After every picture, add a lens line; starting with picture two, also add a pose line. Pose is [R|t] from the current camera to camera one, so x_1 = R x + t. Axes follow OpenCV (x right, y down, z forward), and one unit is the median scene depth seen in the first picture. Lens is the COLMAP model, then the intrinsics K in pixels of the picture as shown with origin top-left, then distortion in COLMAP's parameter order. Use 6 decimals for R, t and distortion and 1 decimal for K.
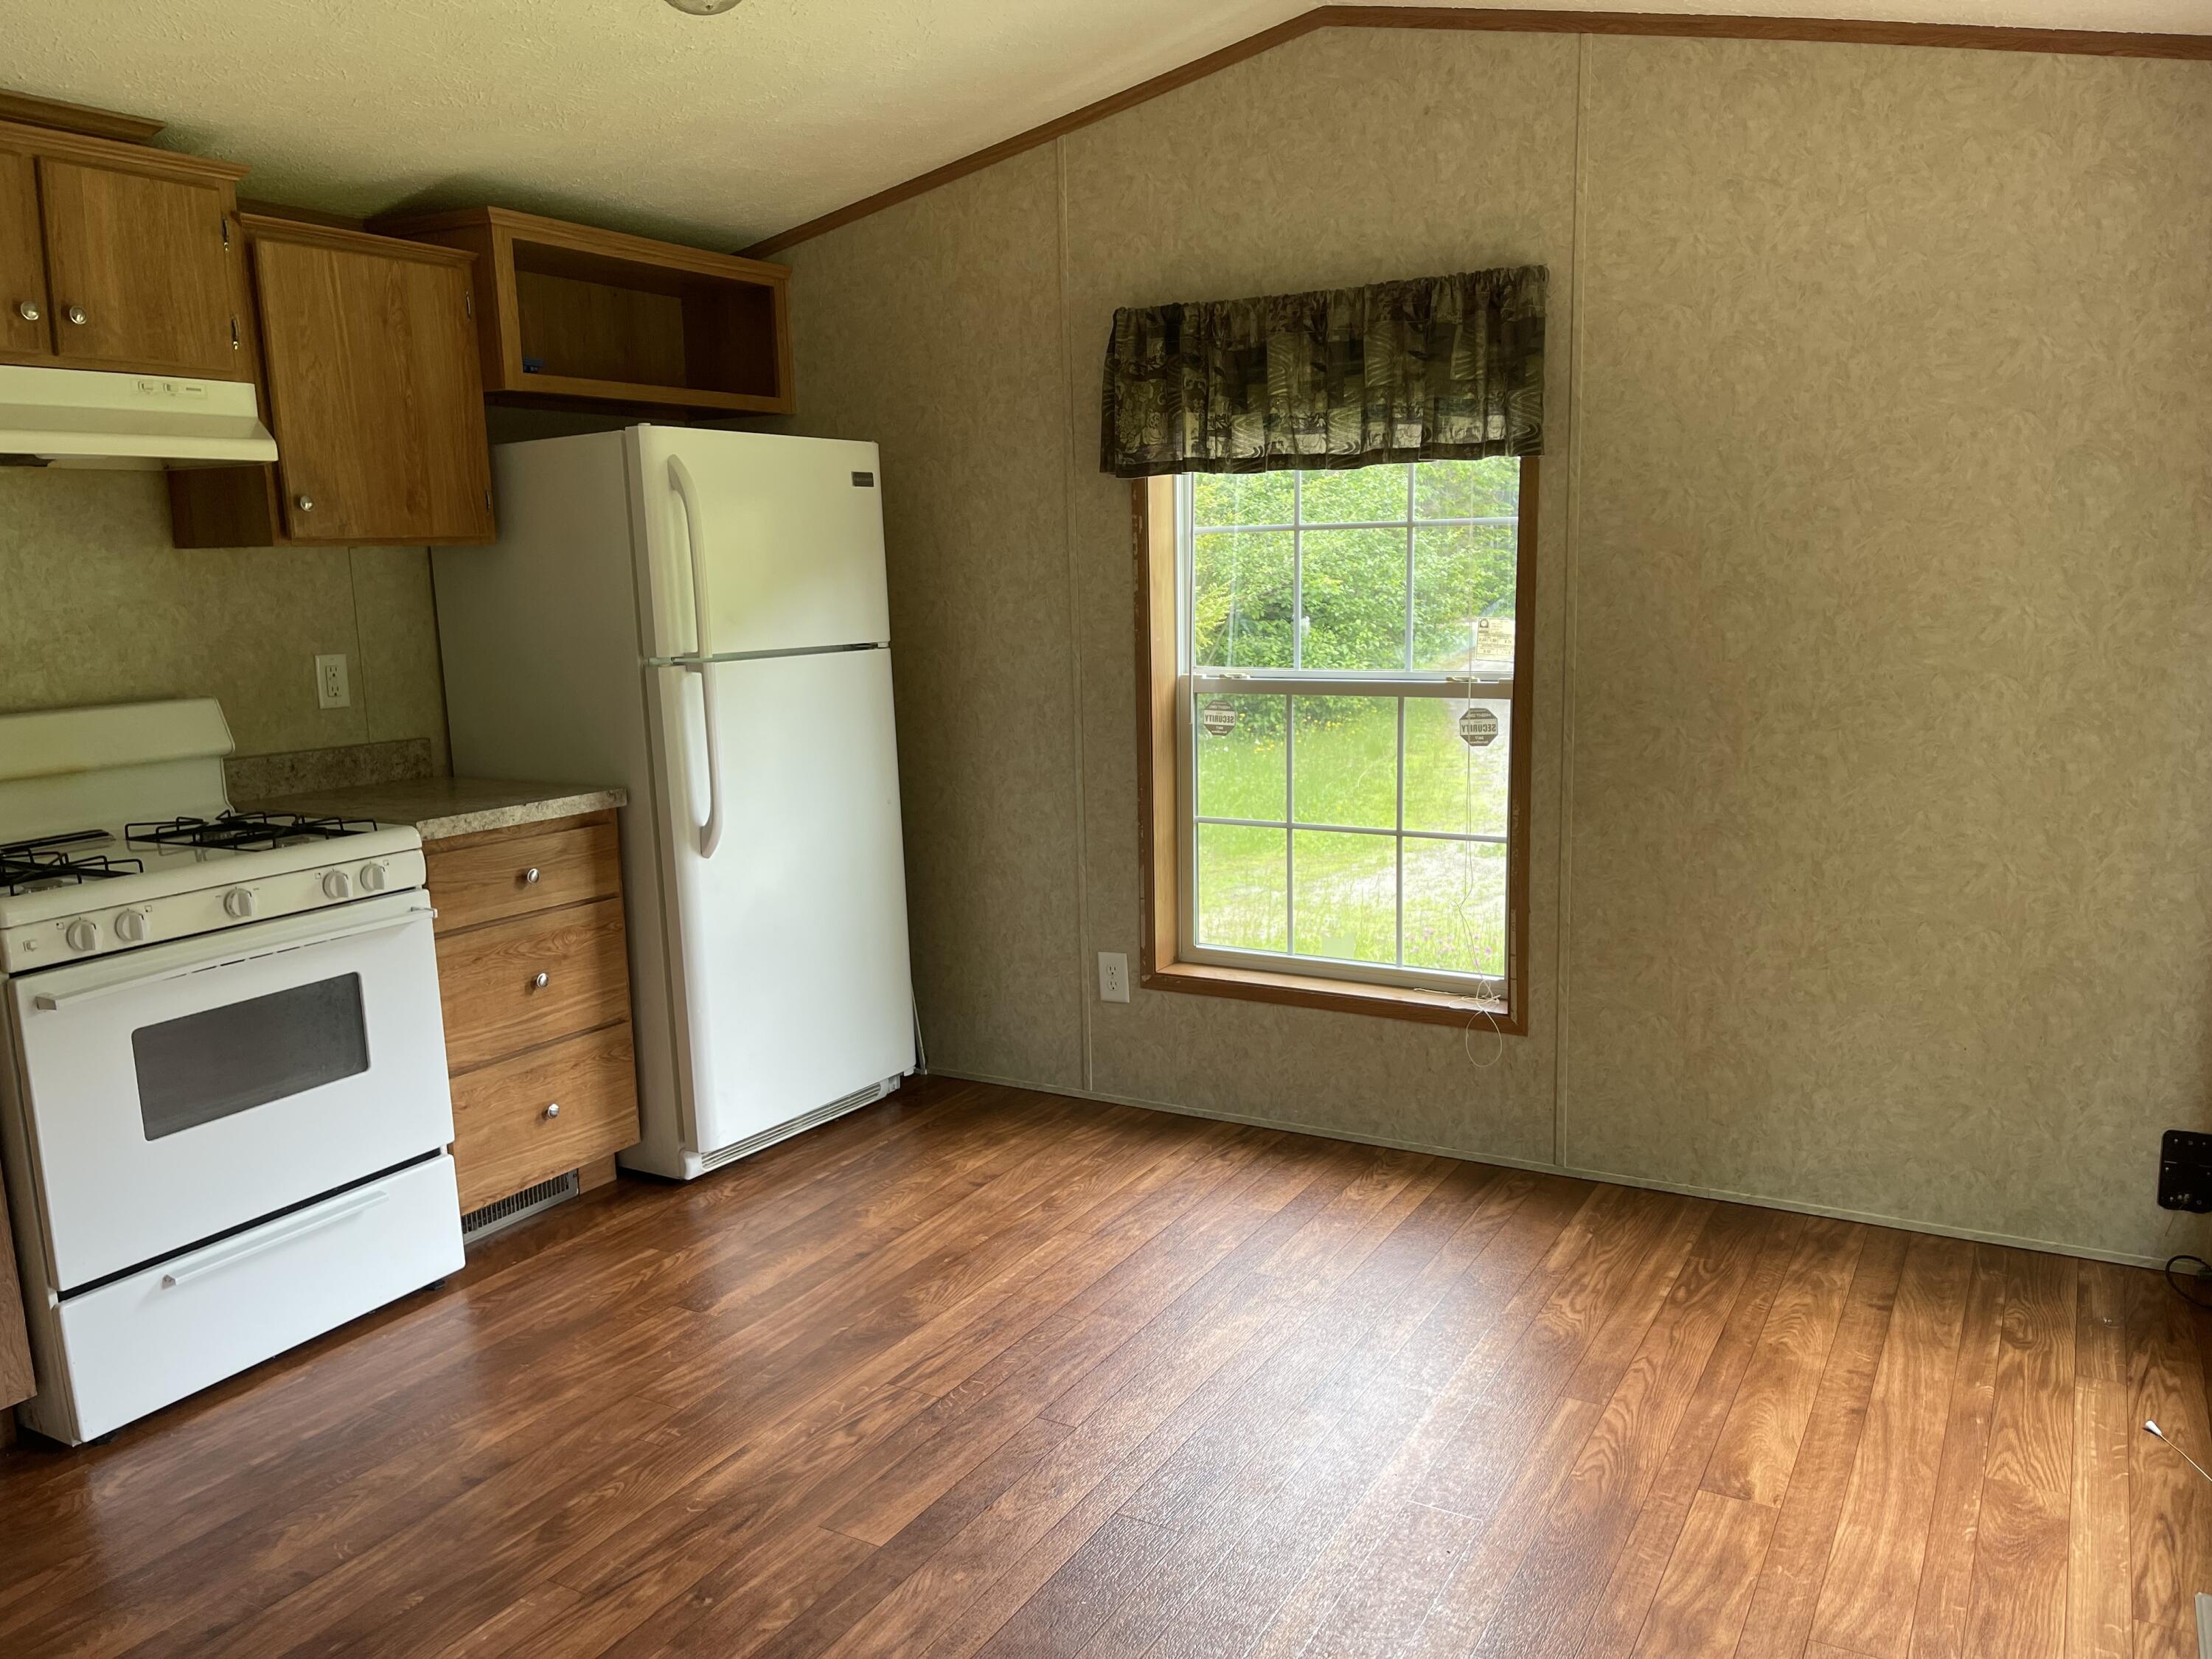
lens RADIAL K [[1664.4, 0, 1110.8], [0, 1664.4, 844.0], [0, 0, 1]] dist [0.060922, -0.087473]
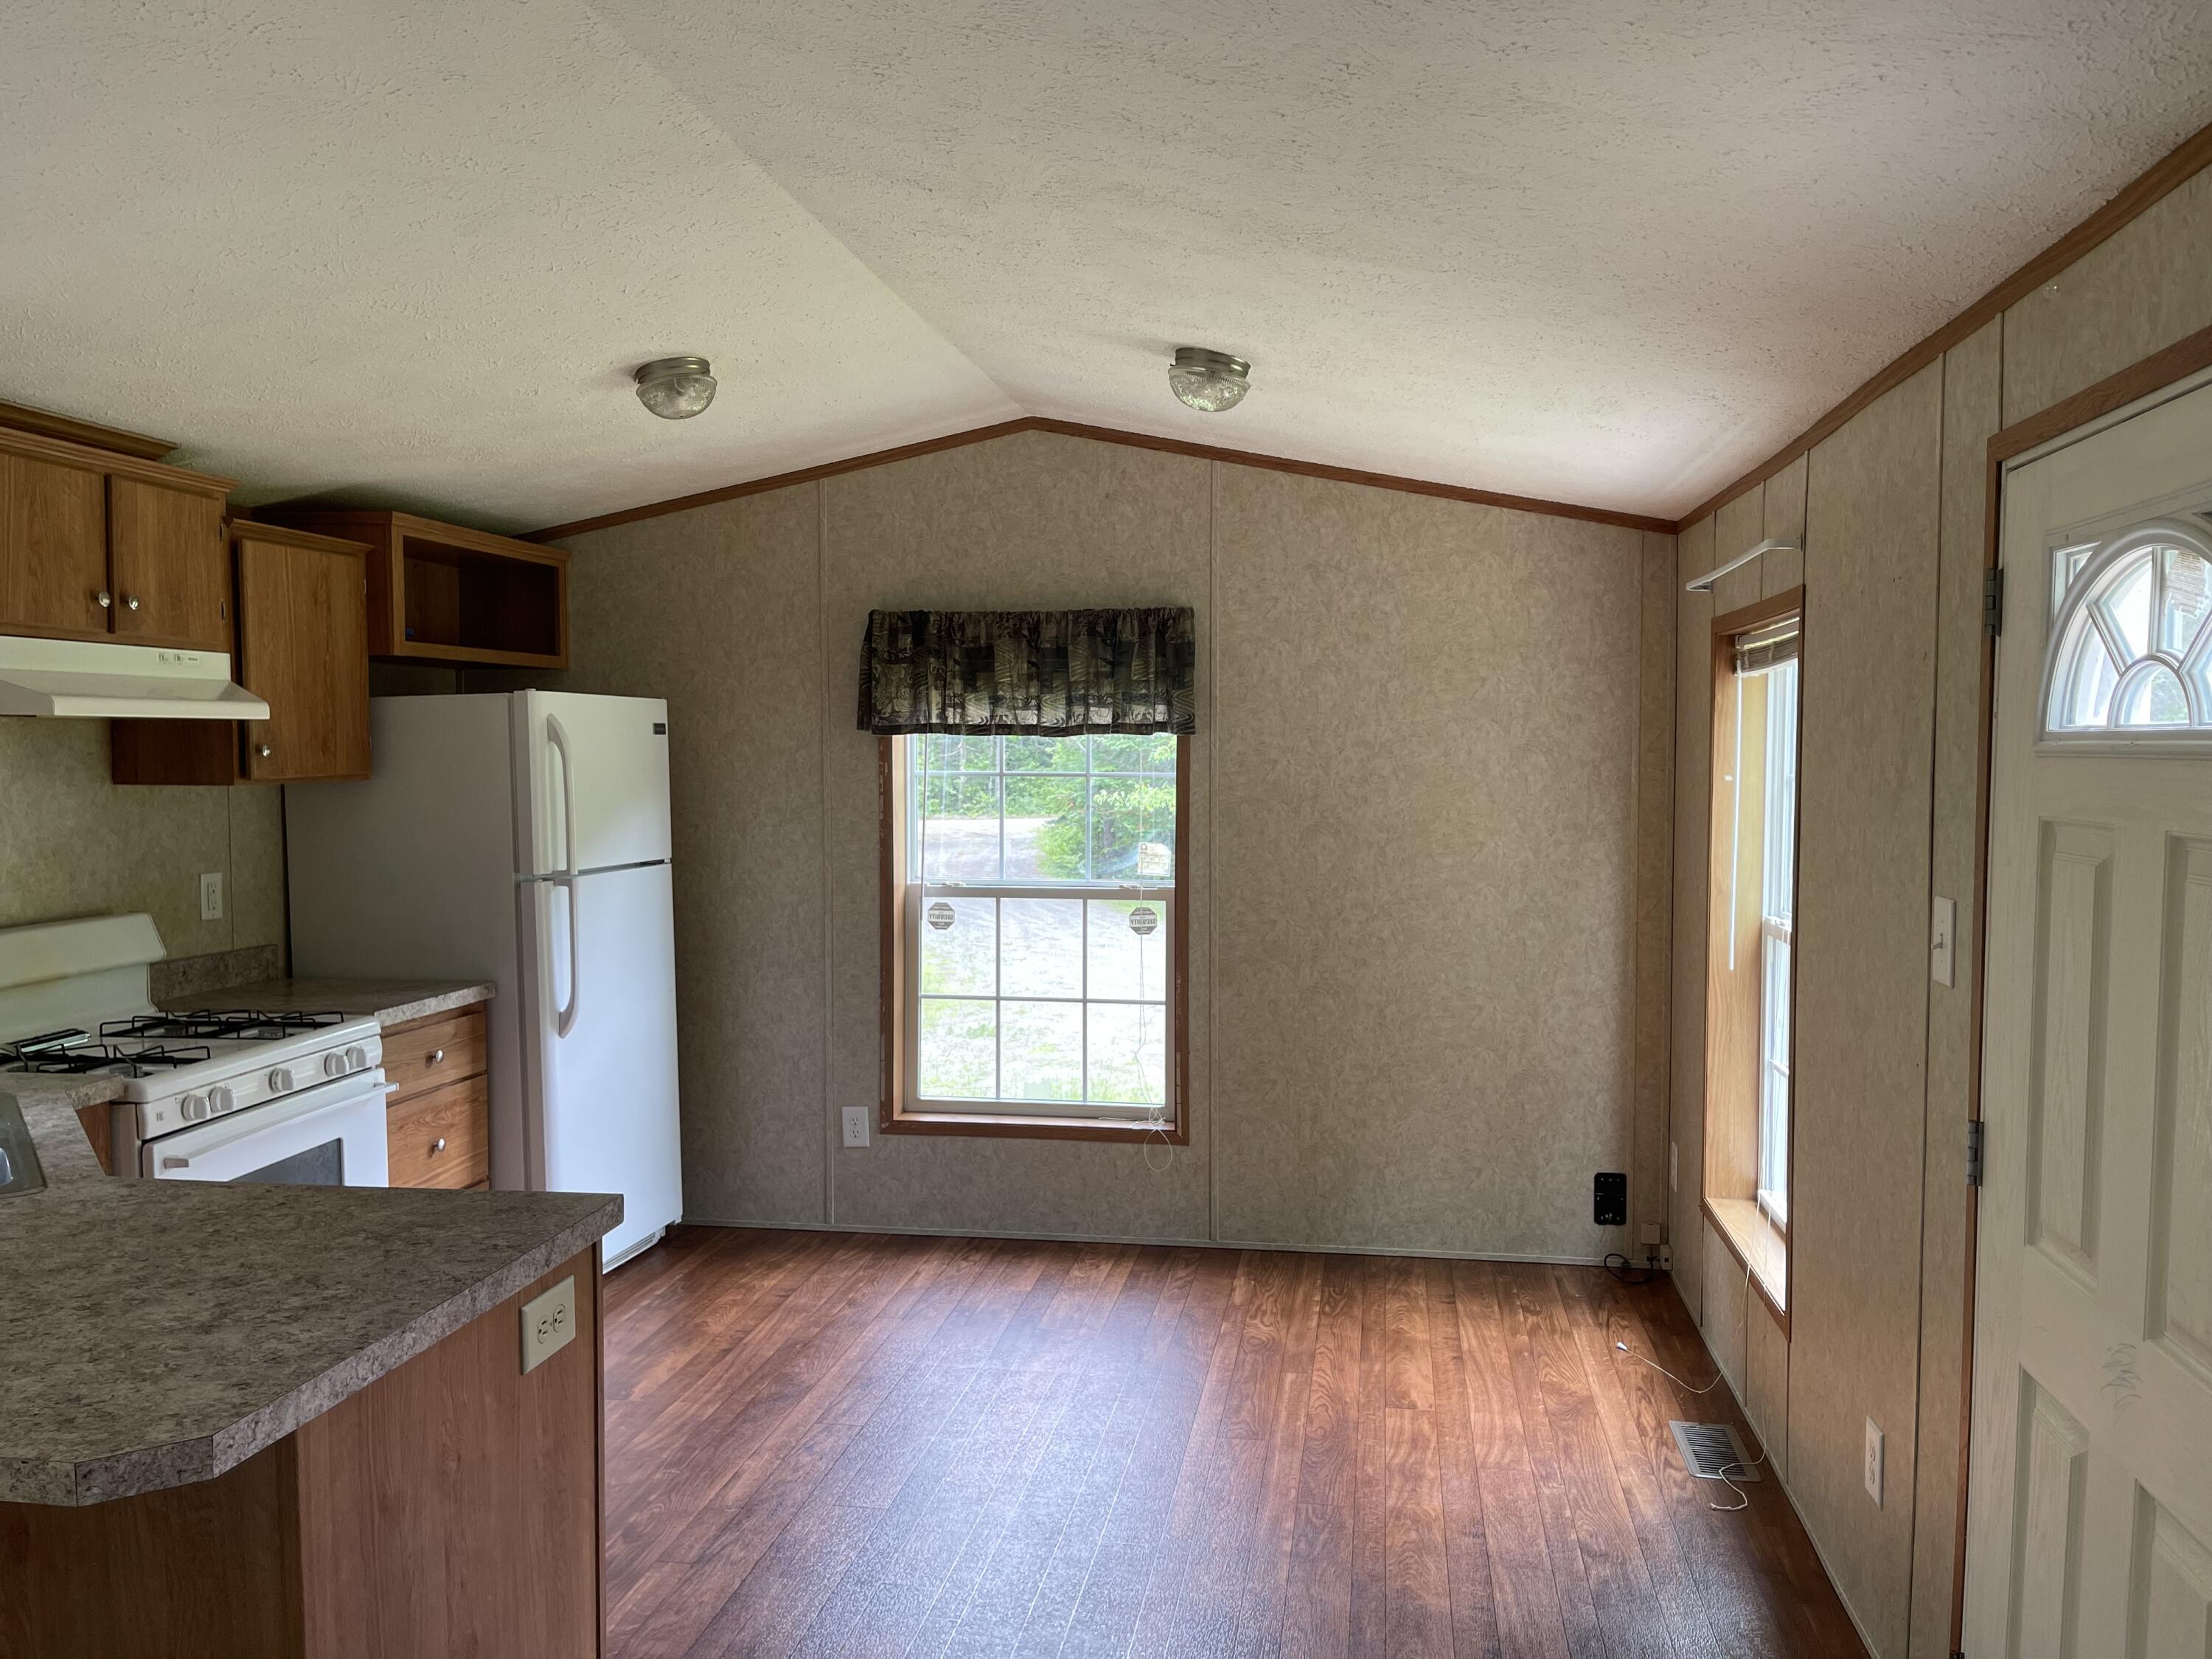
lens RADIAL K [[1675.5, 0, 1107.0], [0, 1675.5, 840.6], [0, 0, 1]] dist [0.055583, -0.057800]
pose [[0.937383, 0.003443, 0.348284, -0.325067], [0.037615, 0.993102, -0.111057, 0.018133], [-0.346264, 0.117204, 0.930787, -0.318769]]
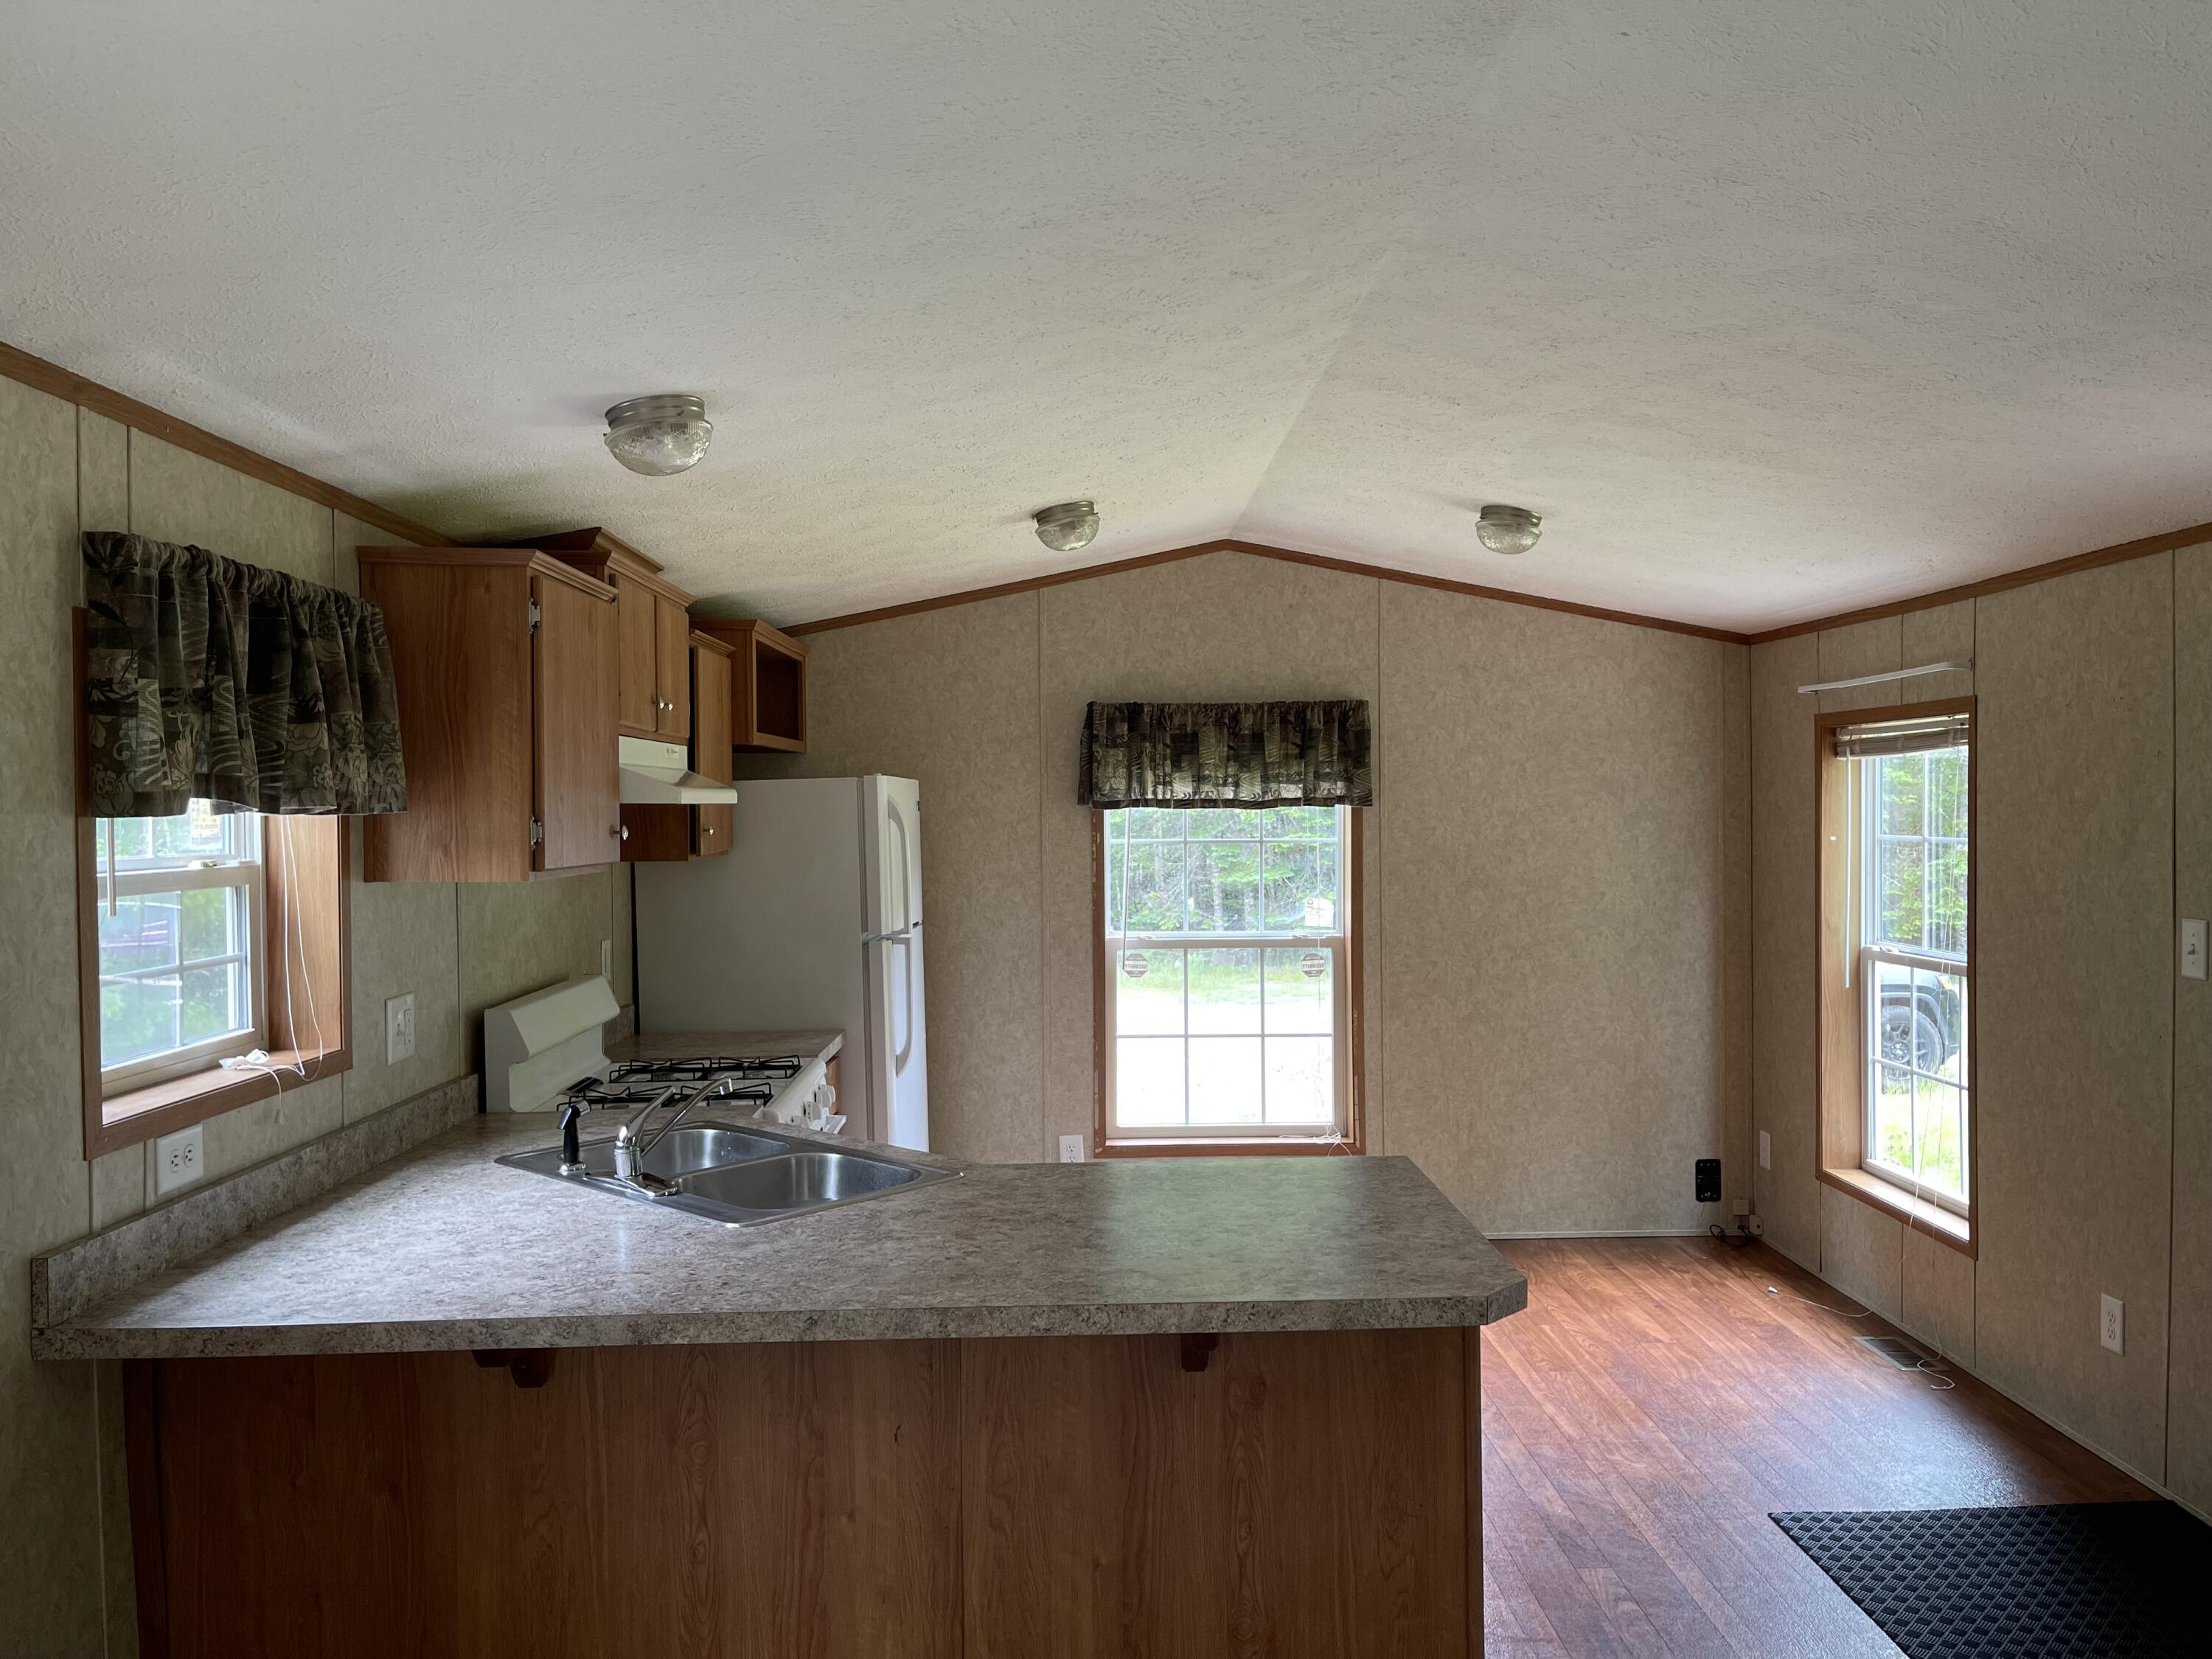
lens RADIAL K [[1664.4, 0, 1110.0], [0, 1664.4, 845.5], [0, 0, 1]] dist [0.060922, -0.087473]
pose [[0.857589, 0.003746, 0.514322, -0.875295], [0.076446, 0.987938, -0.134662, 0.019574], [-0.508623, 0.154802, 0.846959, -0.319212]]
